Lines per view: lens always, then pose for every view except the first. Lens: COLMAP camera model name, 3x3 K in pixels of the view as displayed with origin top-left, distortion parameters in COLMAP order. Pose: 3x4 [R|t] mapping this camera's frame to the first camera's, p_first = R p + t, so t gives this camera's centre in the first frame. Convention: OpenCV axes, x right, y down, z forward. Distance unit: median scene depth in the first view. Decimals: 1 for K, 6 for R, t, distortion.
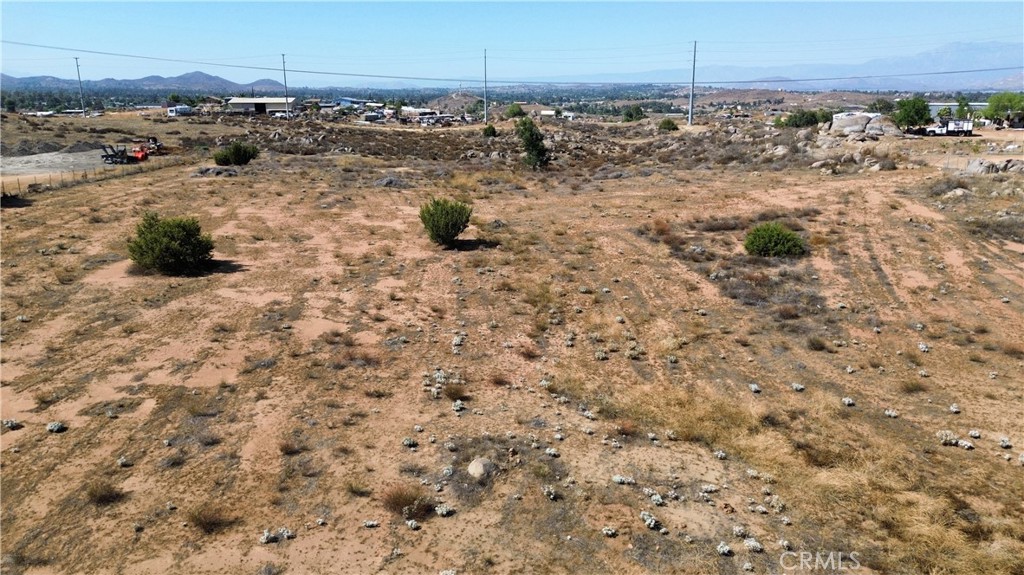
lens RADIAL K [[718.2, 0, 513.1], [0, 718.2, 285.0], [0, 0, 1]] dist [0.048702, -0.044045]
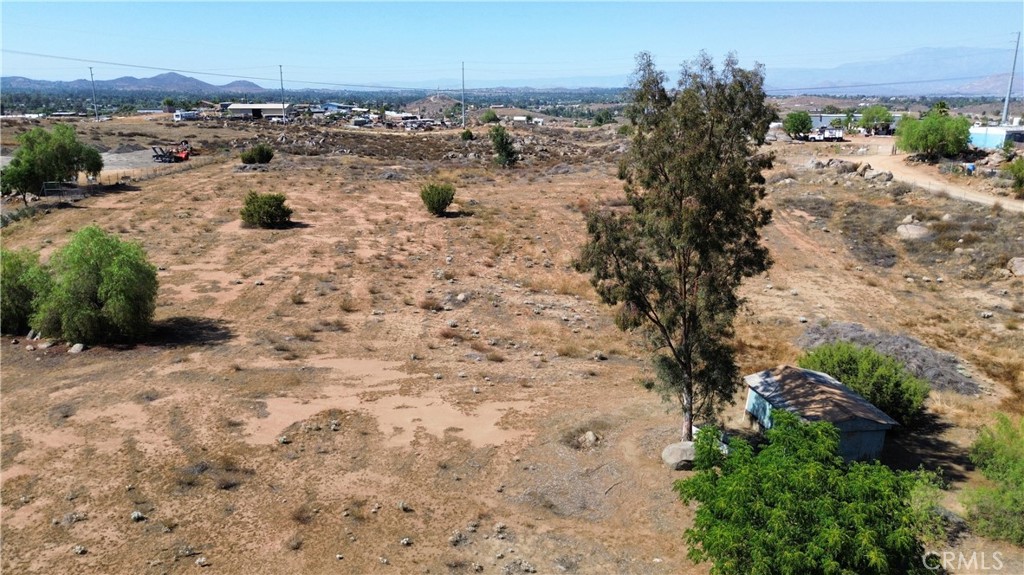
lens RADIAL K [[718.2, 0, 512.9], [0, 718.2, 288.6], [0, 0, 1]] dist [0.048702, -0.044045]
pose [[0.999552, -0.003939, 0.029679, 0.017605], [0.003886, 0.999991, 0.001822, 0.095096], [-0.029686, -0.001706, 0.999558, -0.496622]]
